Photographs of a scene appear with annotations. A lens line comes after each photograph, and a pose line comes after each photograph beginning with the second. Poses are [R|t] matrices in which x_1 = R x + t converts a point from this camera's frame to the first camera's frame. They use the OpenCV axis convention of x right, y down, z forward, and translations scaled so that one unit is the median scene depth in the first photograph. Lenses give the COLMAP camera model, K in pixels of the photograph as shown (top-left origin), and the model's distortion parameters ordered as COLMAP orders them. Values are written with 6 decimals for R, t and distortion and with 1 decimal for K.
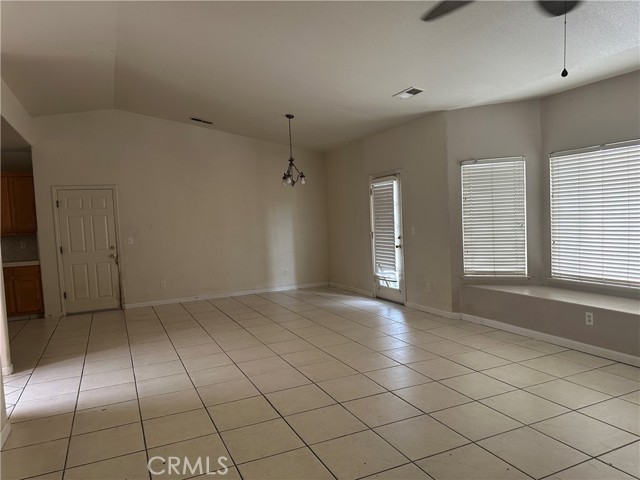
lens RADIAL K [[450.9, 0, 315.6], [0, 450.9, 239.2], [0, 0, 1]] dist [0.116736, -0.177731]
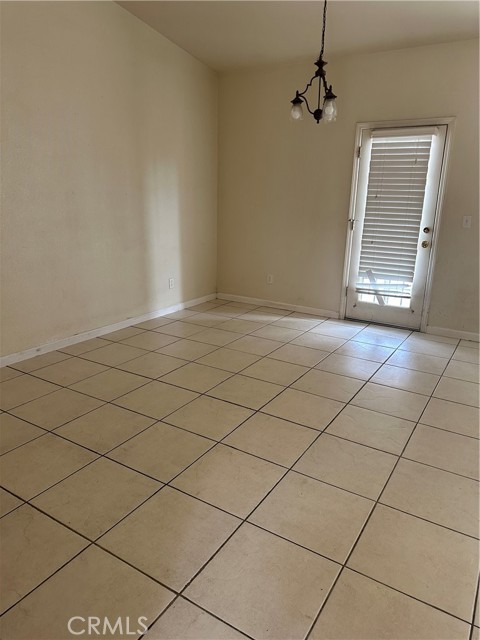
lens RADIAL K [[450.9, 0, 238.7], [0, 450.9, 322.4], [0, 0, 1]] dist [0.116736, -0.177731]
pose [[0.832842, -0.096473, 0.545039, -0.403618], [-0.027697, 0.976197, 0.215112, -0.008632], [-0.552817, -0.194250, 0.810345, 0.584124]]
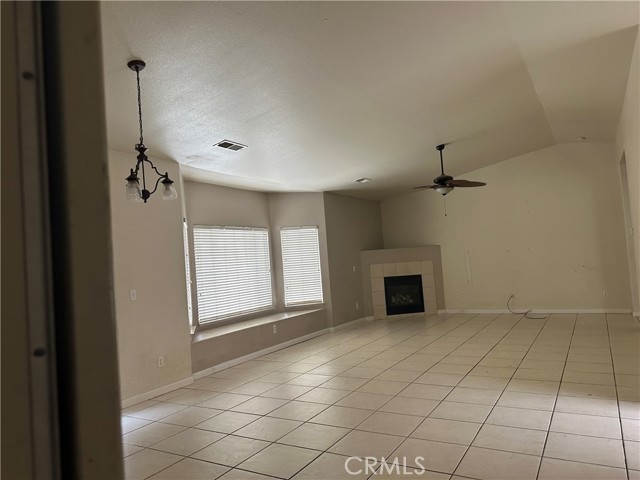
lens RADIAL K [[450.9, 0, 315.6], [0, 450.9, 239.2], [0, 0, 1]] dist [0.116736, -0.177731]
pose [[-0.556377, 0.126480, 0.821247, -0.544302], [0.142761, 0.988201, -0.055475, -0.022649], [-0.818574, 0.086377, -0.567869, 1.110430]]
